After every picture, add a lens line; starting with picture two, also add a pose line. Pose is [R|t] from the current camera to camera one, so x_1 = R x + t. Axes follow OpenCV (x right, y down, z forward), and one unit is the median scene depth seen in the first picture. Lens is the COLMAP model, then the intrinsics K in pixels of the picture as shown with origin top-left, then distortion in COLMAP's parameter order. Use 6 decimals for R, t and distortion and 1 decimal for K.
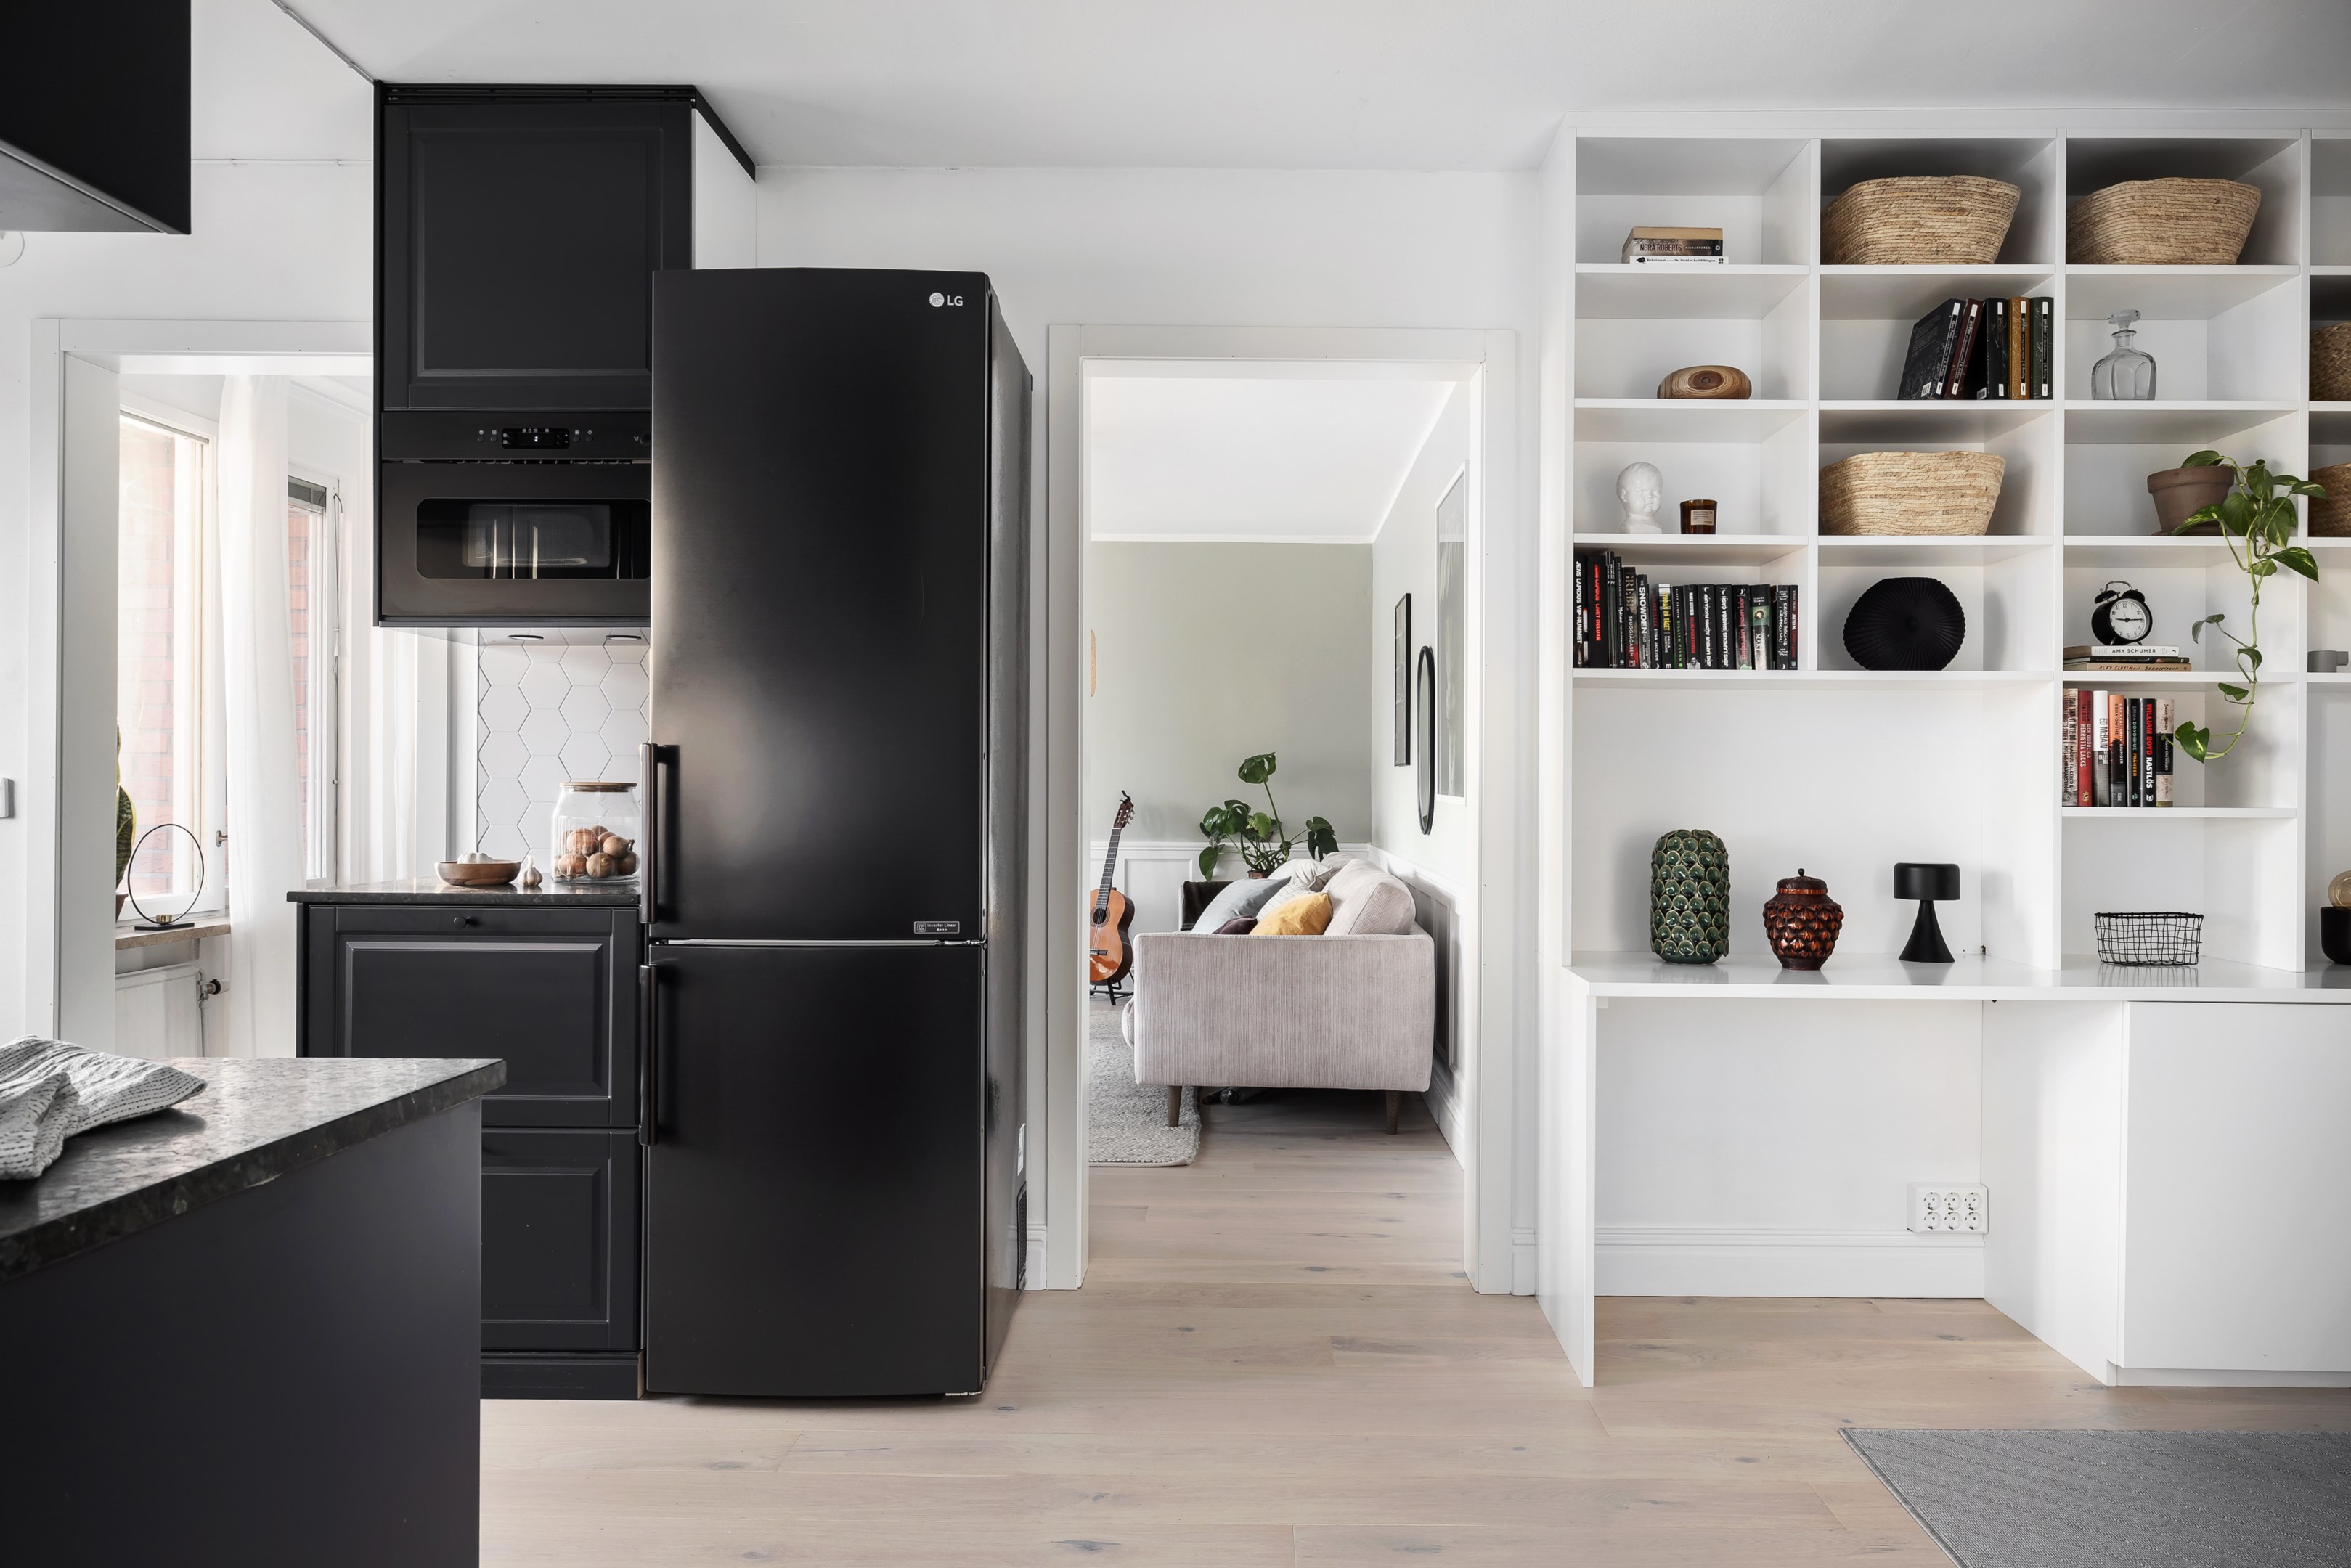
lens RADIAL K [[1562.0, 0, 1246.7], [0, 1562.0, 791.7], [0, 0, 1]] dist [-0.000050, 0.000806]
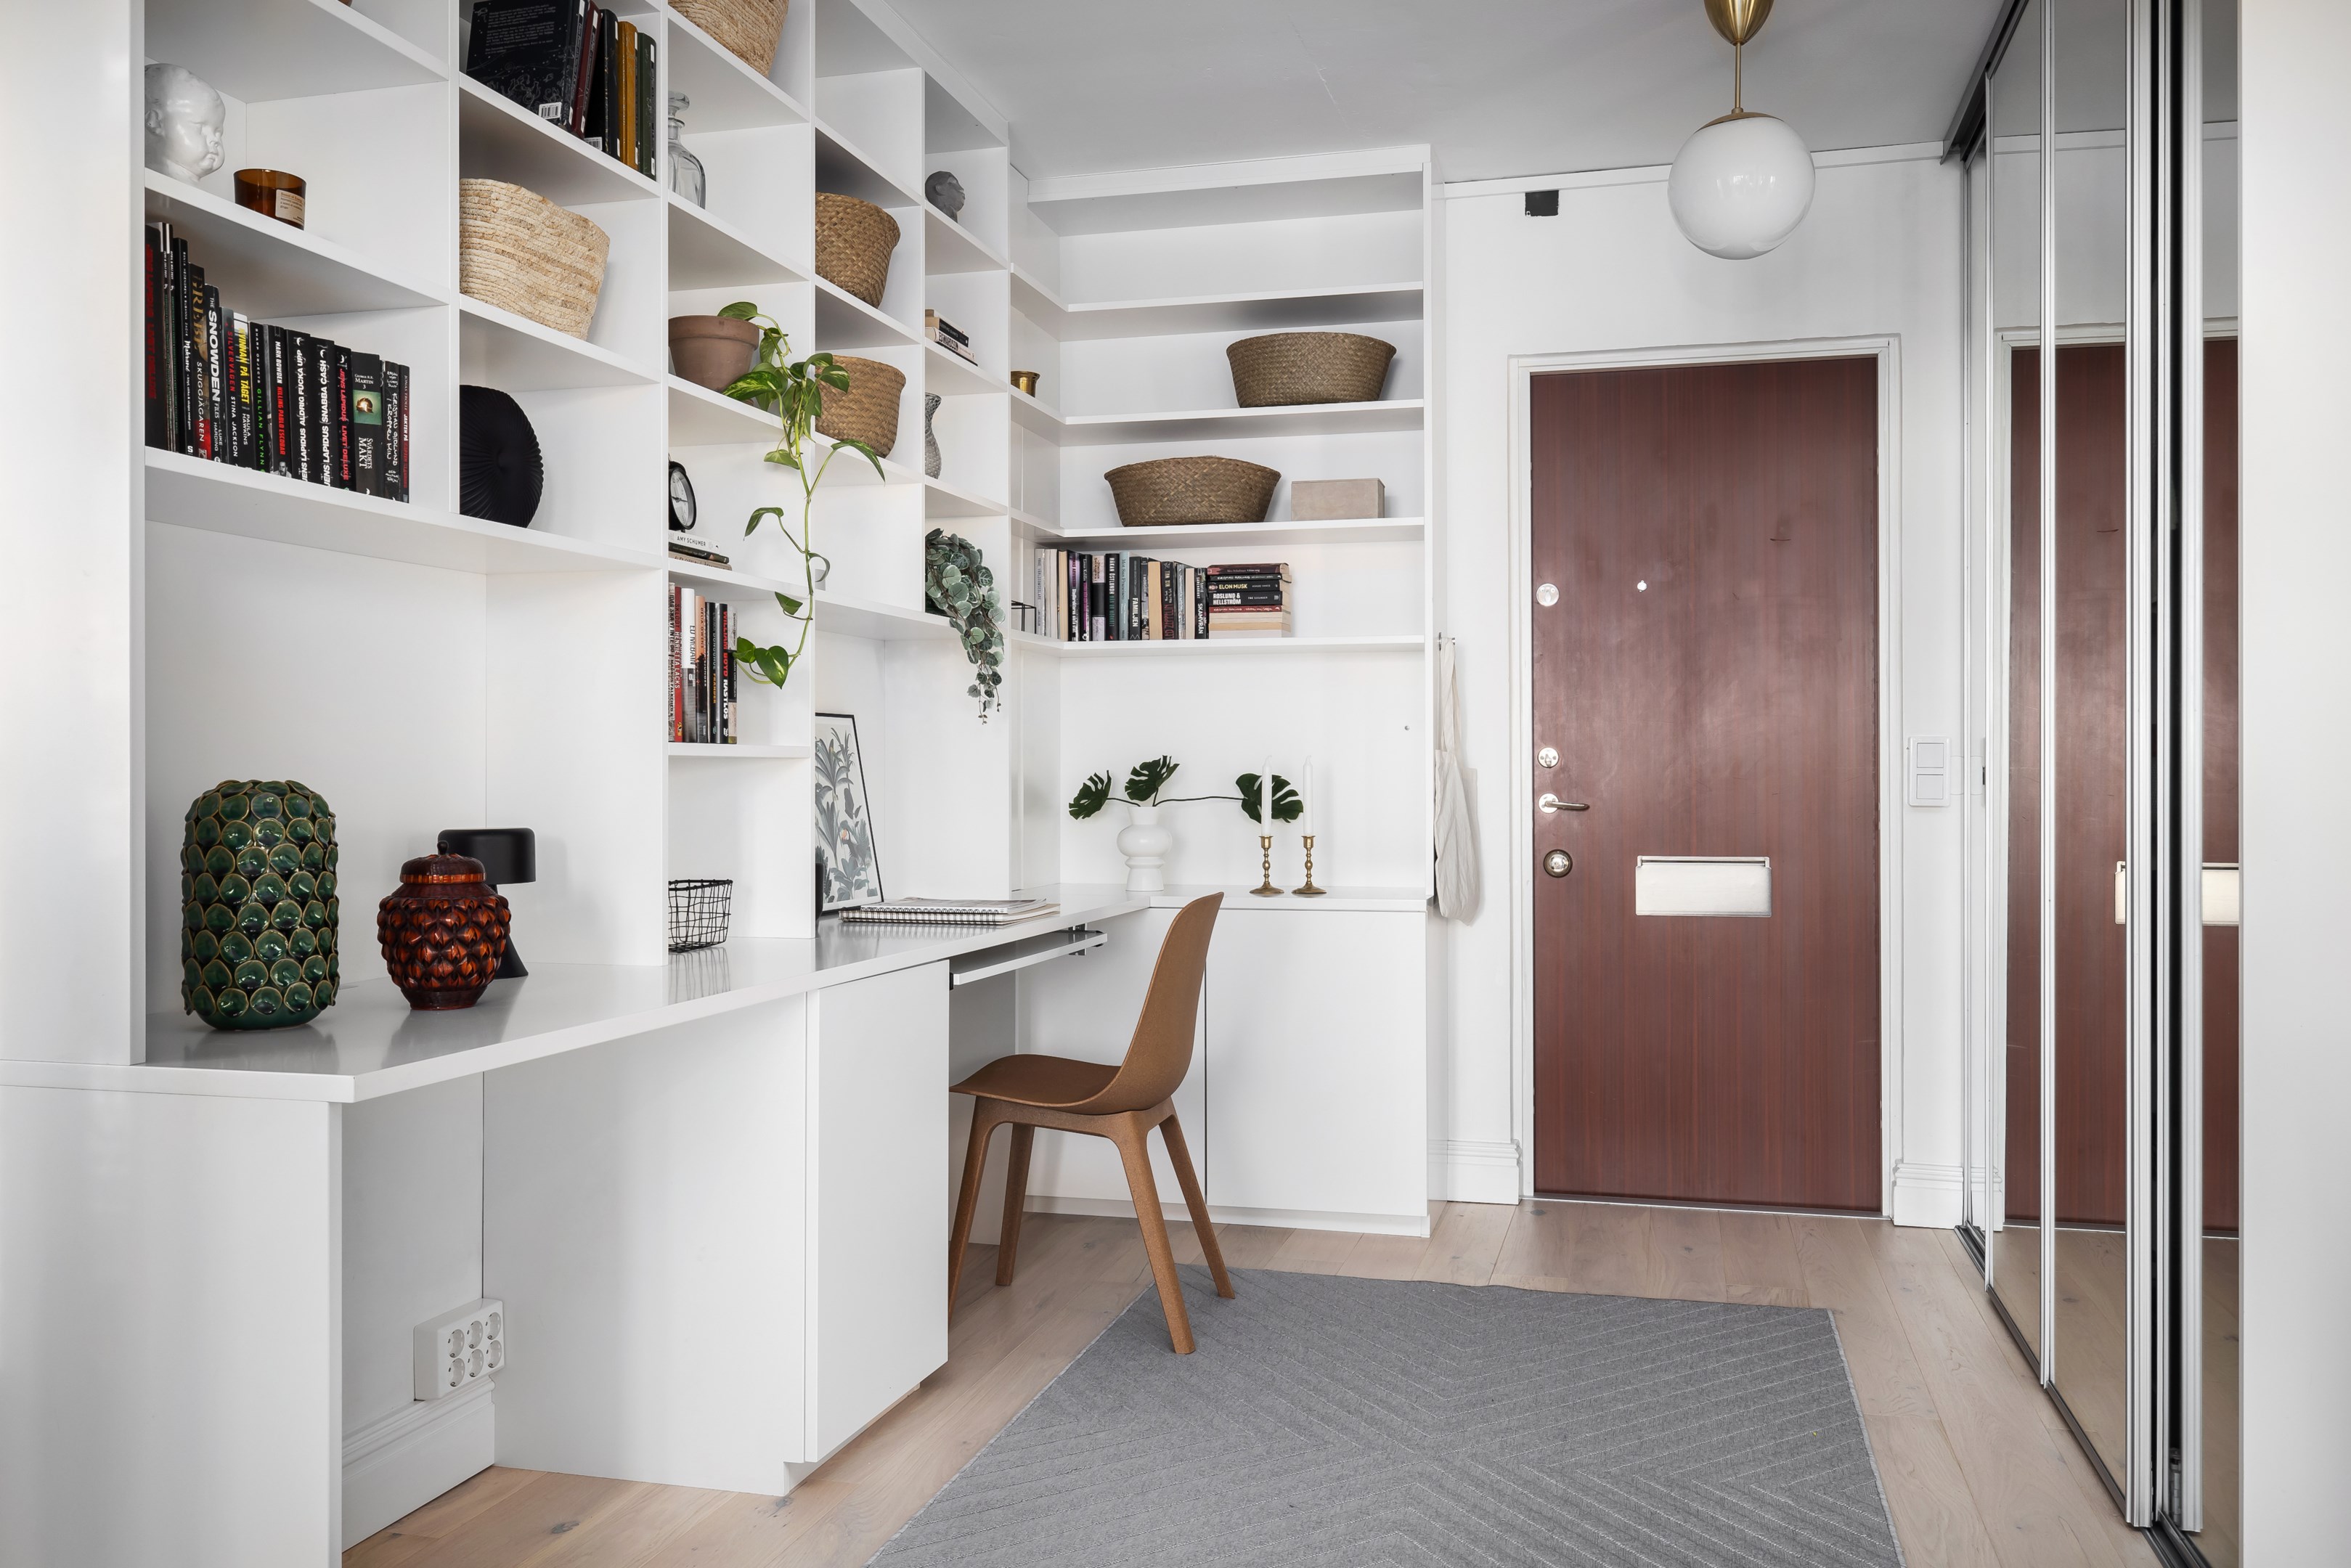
lens RADIAL K [[1888.9, 0, 1178.8], [0, 1888.9, 773.2], [0, 0, 1]] dist [-0.008099, -0.000693]
pose [[0.252853, -0.006310, 0.967484, -0.270855], [0.012309, 0.999919, 0.003305, 0.023928], [-0.967426, 0.011073, 0.252910, 0.537688]]
